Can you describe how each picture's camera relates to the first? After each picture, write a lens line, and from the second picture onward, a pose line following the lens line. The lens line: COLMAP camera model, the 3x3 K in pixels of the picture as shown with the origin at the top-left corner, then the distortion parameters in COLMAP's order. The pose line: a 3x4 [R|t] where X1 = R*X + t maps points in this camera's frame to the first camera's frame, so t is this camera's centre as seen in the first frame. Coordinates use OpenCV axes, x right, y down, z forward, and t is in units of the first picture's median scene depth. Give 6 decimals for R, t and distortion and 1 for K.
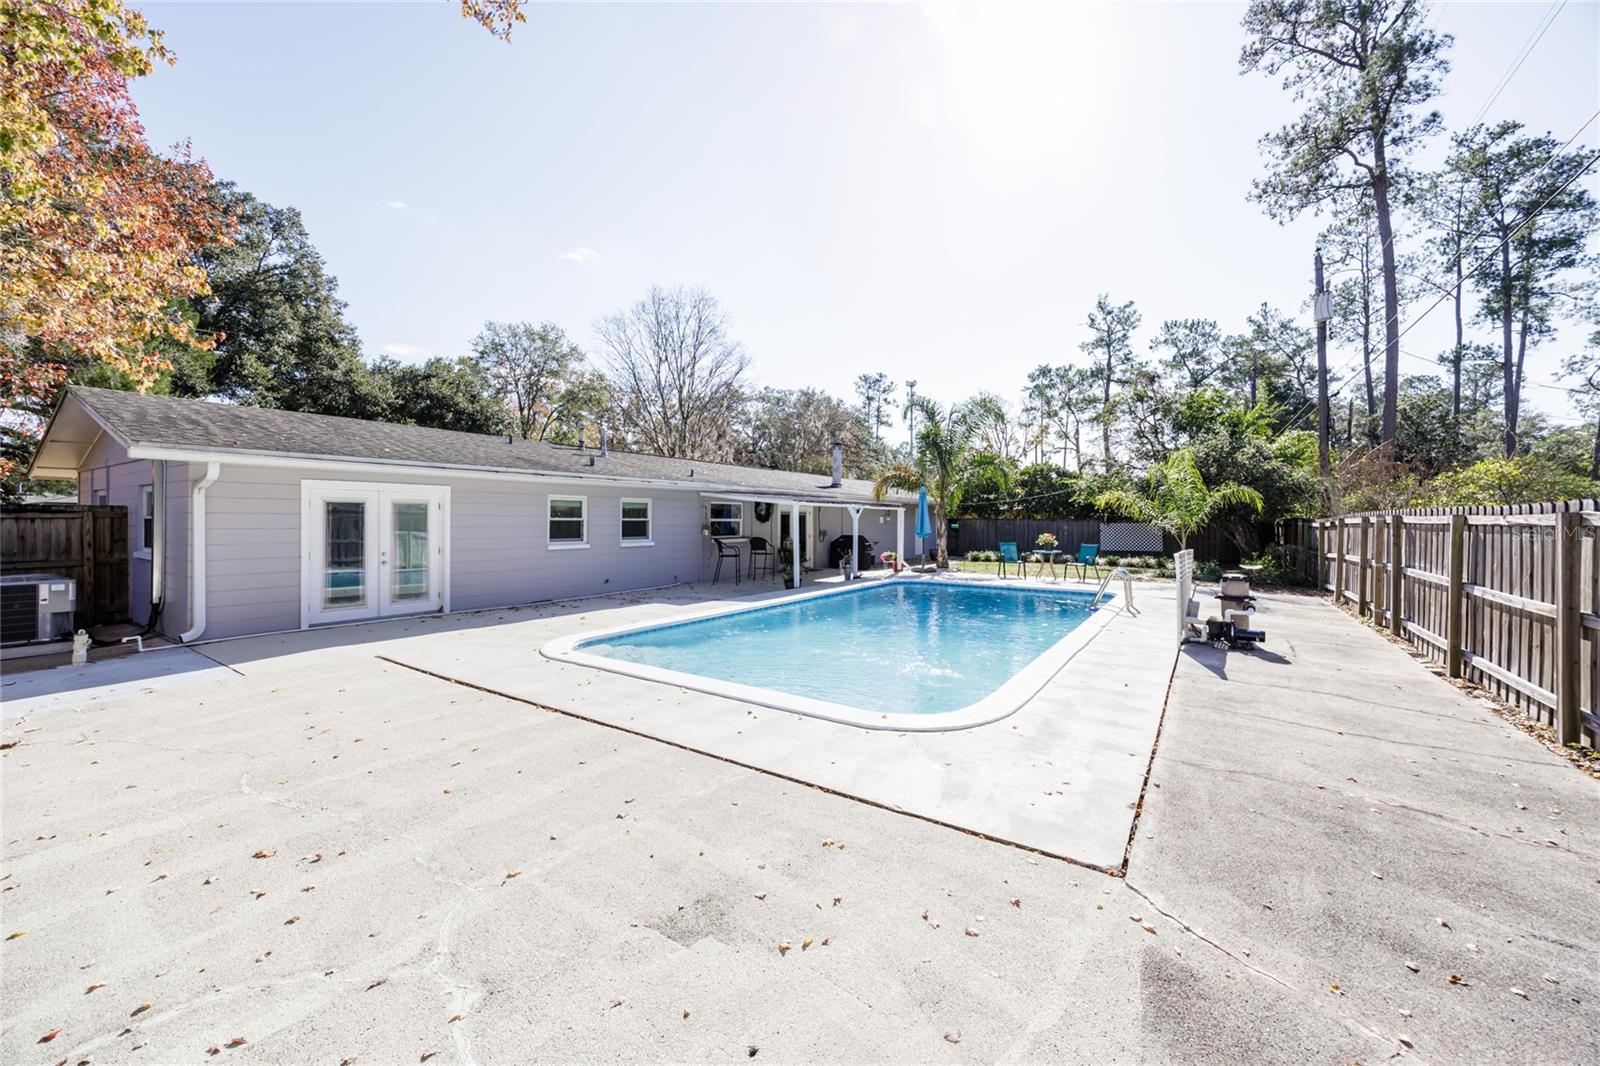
lens RADIAL K [[622.9, 0, 803.6], [0, 622.9, 527.1], [0, 0, 1]] dist [0.002972, 0.000085]
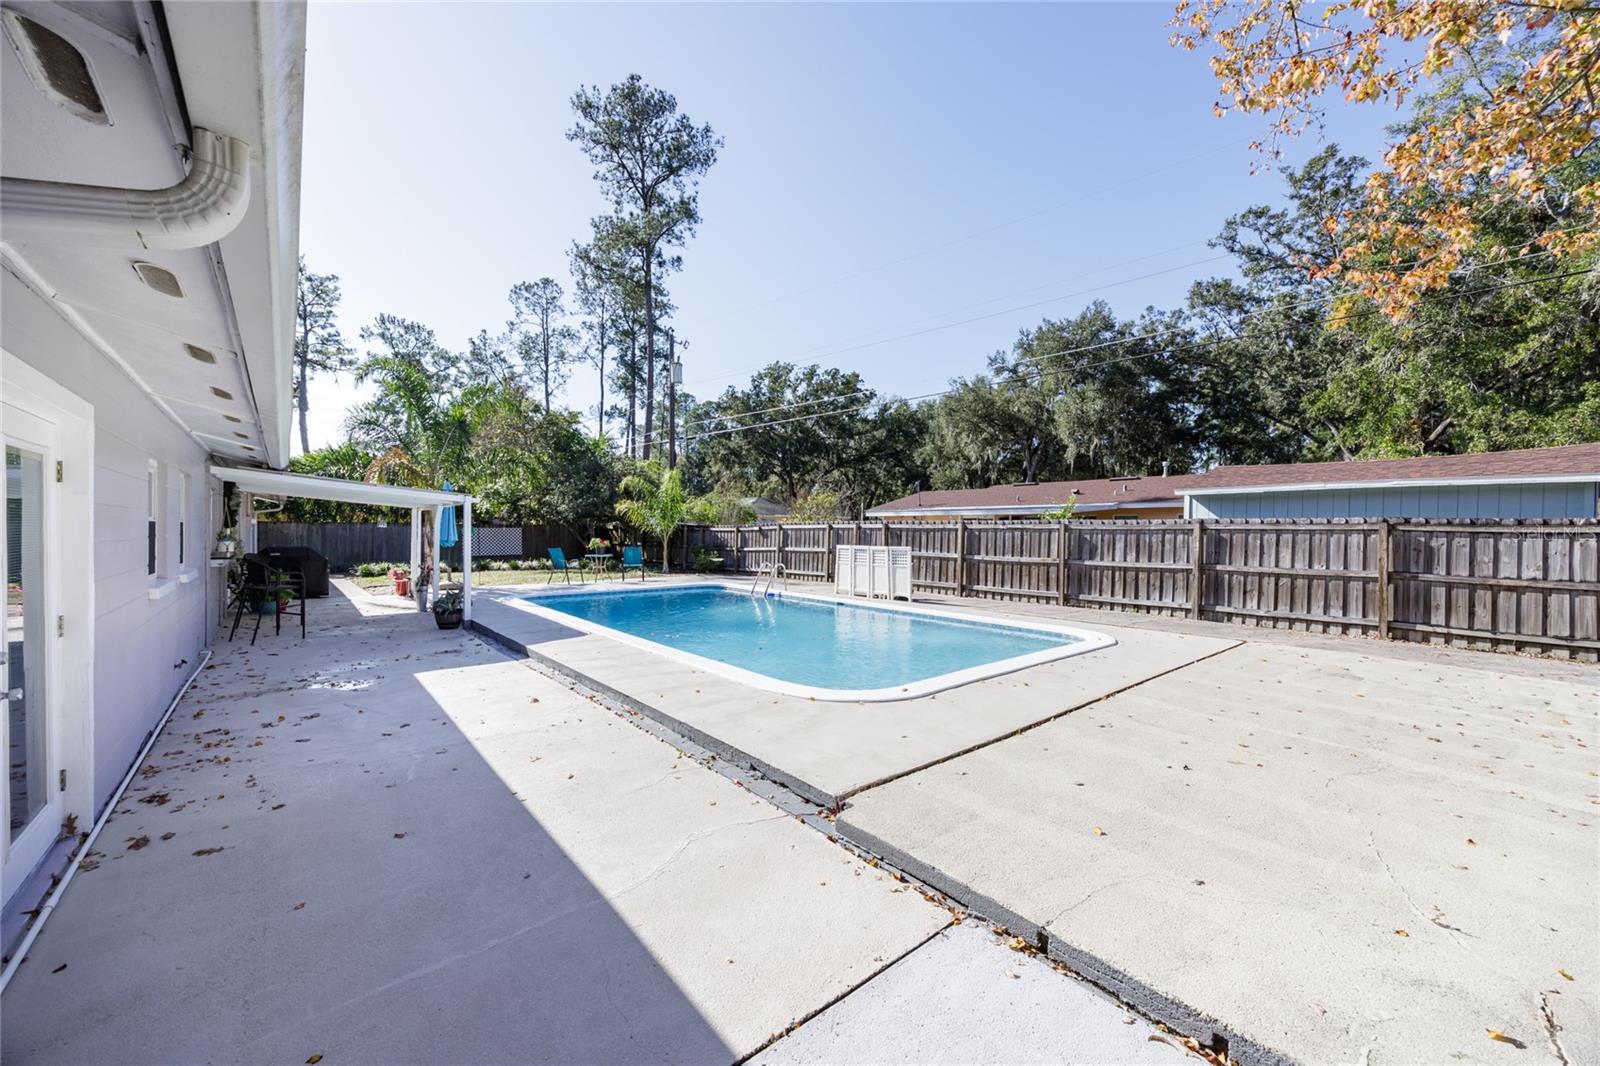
lens RADIAL K [[622.9, 0, 806.6], [0, 622.9, 535.1], [0, 0, 1]] dist [0.002972, 0.000085]
pose [[0.282512, -0.009700, 0.959215, -0.320189], [0.002744, 0.999953, 0.009304, -0.002378], [-0.959260, 0.000004, 0.282526, 0.248288]]
